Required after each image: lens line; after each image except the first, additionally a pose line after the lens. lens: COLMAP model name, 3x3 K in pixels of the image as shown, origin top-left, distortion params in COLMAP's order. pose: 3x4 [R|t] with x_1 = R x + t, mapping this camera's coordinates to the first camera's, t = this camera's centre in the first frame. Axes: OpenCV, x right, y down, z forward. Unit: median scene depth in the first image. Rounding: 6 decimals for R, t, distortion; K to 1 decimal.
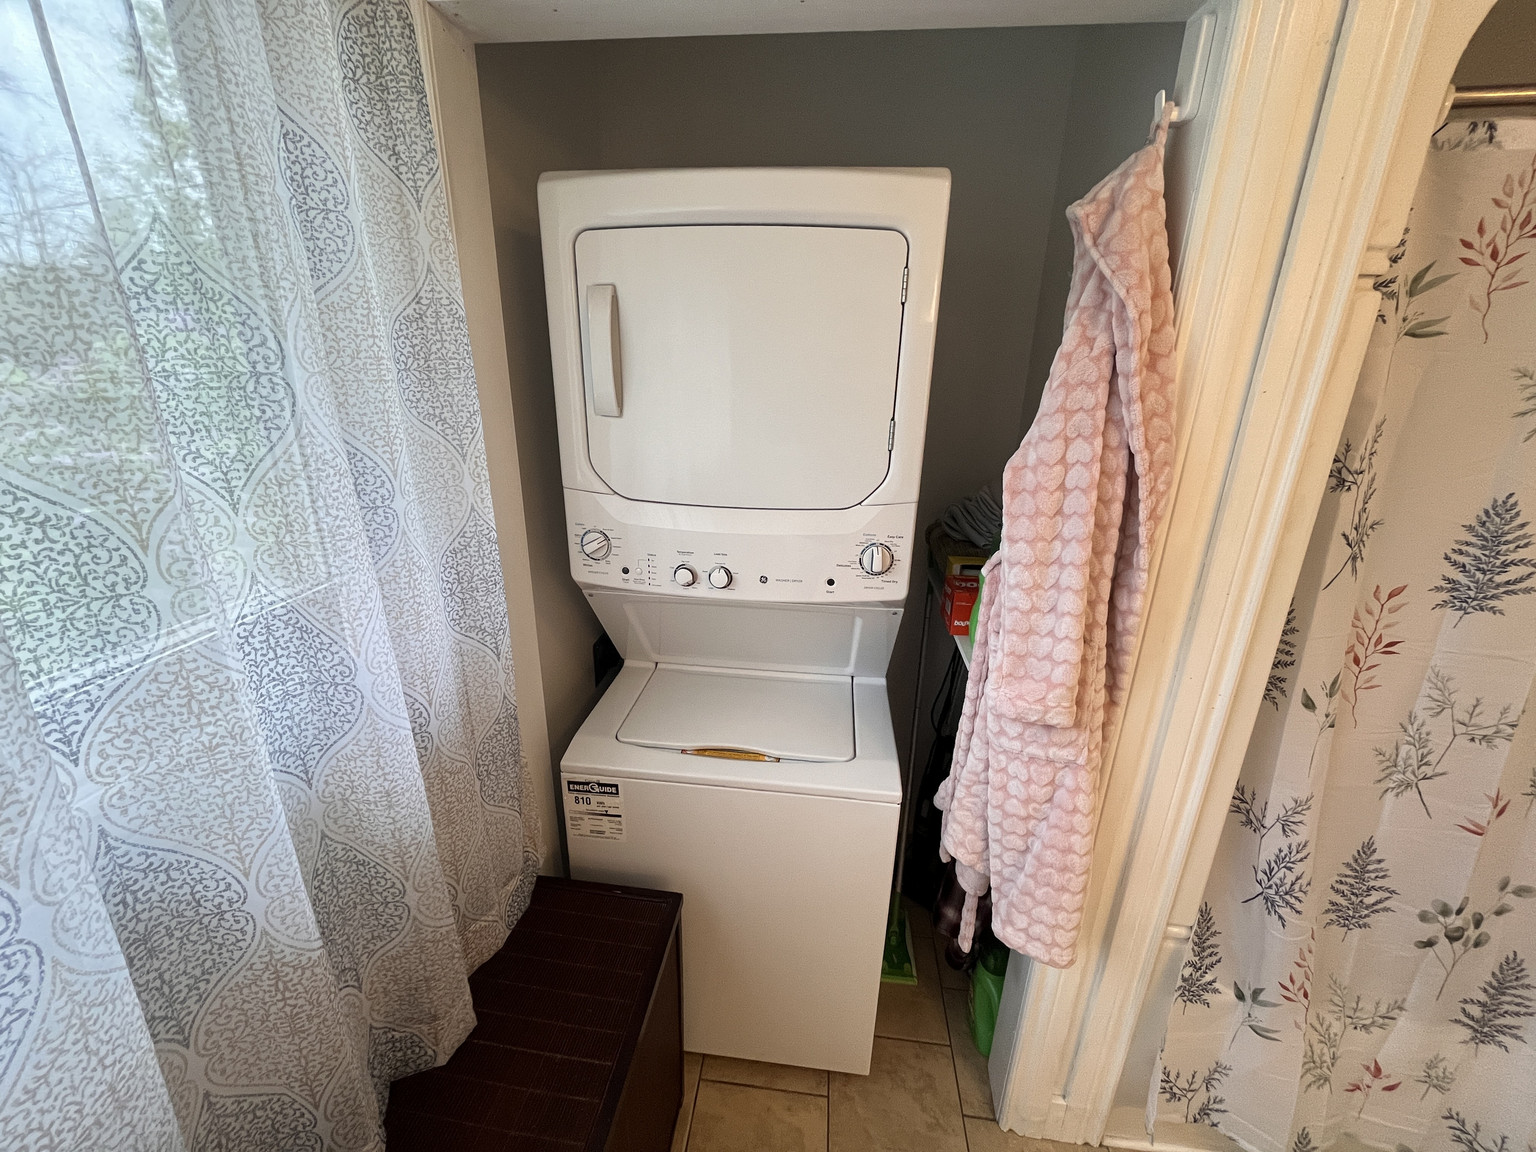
lens RADIAL K [[621.8, 0, 765.8], [0, 621.8, 577.4], [0, 0, 1]] dist [0.001661, 0.000198]
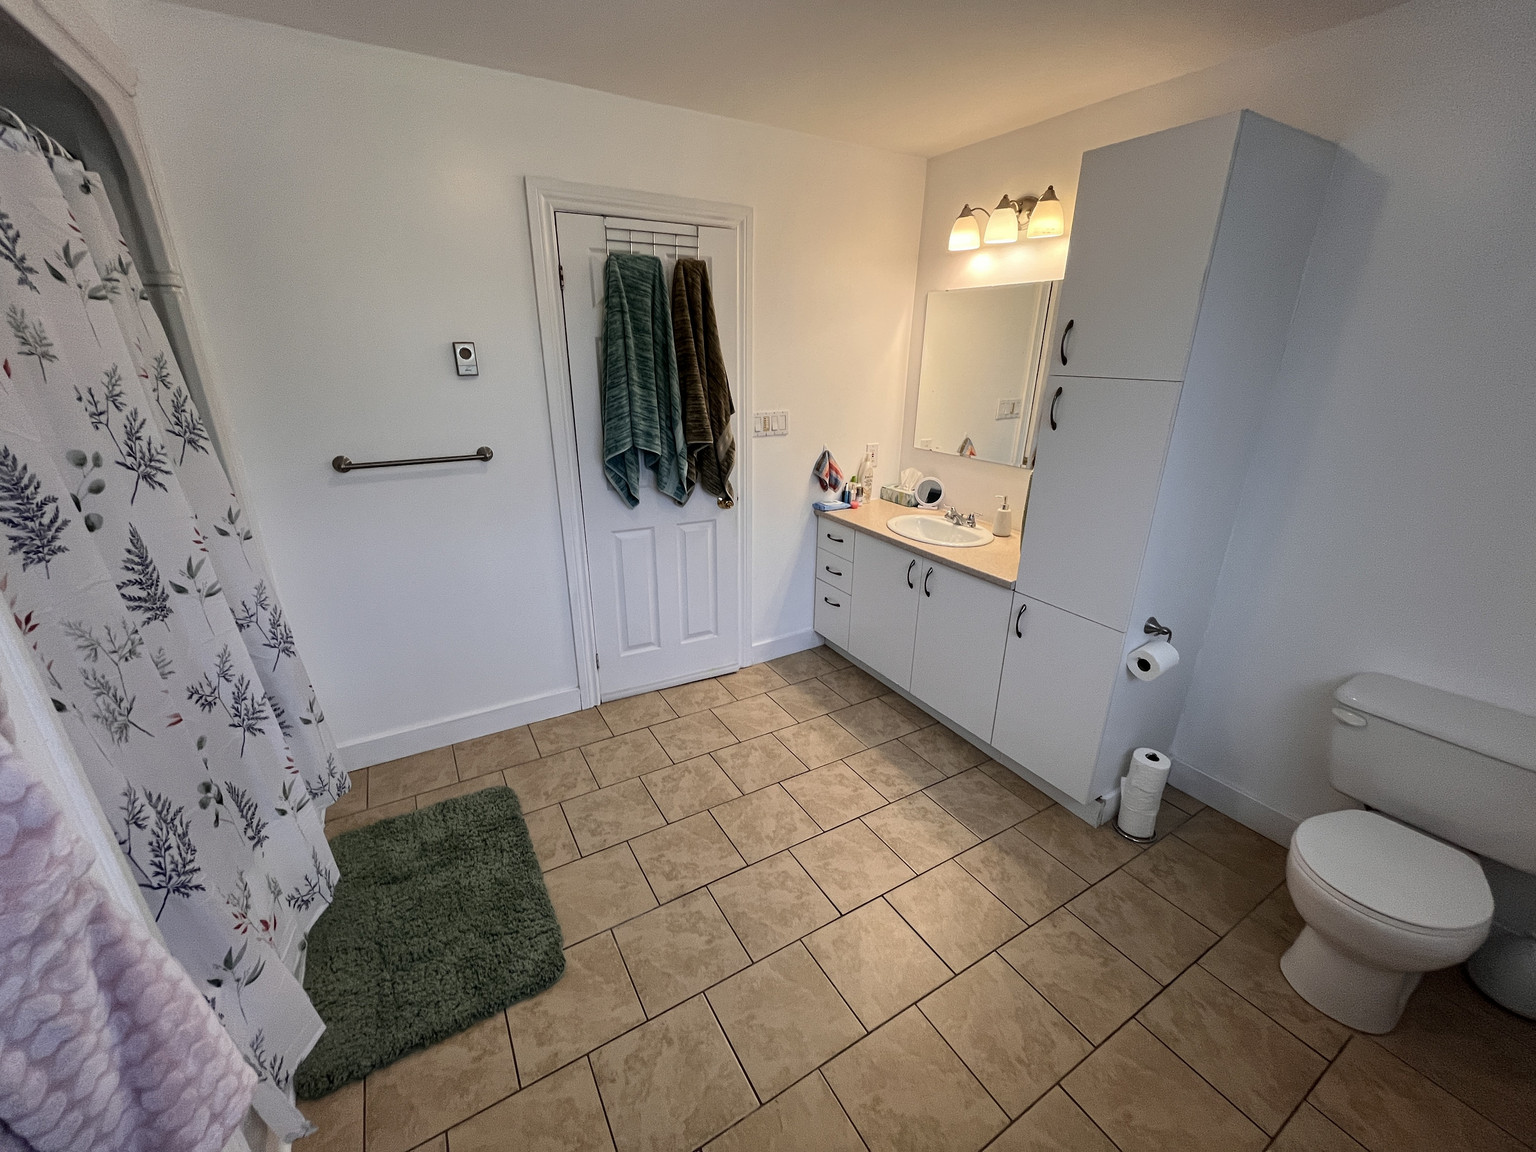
lens RADIAL K [[621.8, 0, 767.7], [0, 621.8, 575.8], [0, 0, 1]] dist [0.001661, 0.000198]
pose [[-0.606518, -0.297898, 0.737152, -0.306679], [0.244749, 0.812176, 0.529593, -0.157309], [-0.756461, 0.501625, -0.419689, 0.501044]]
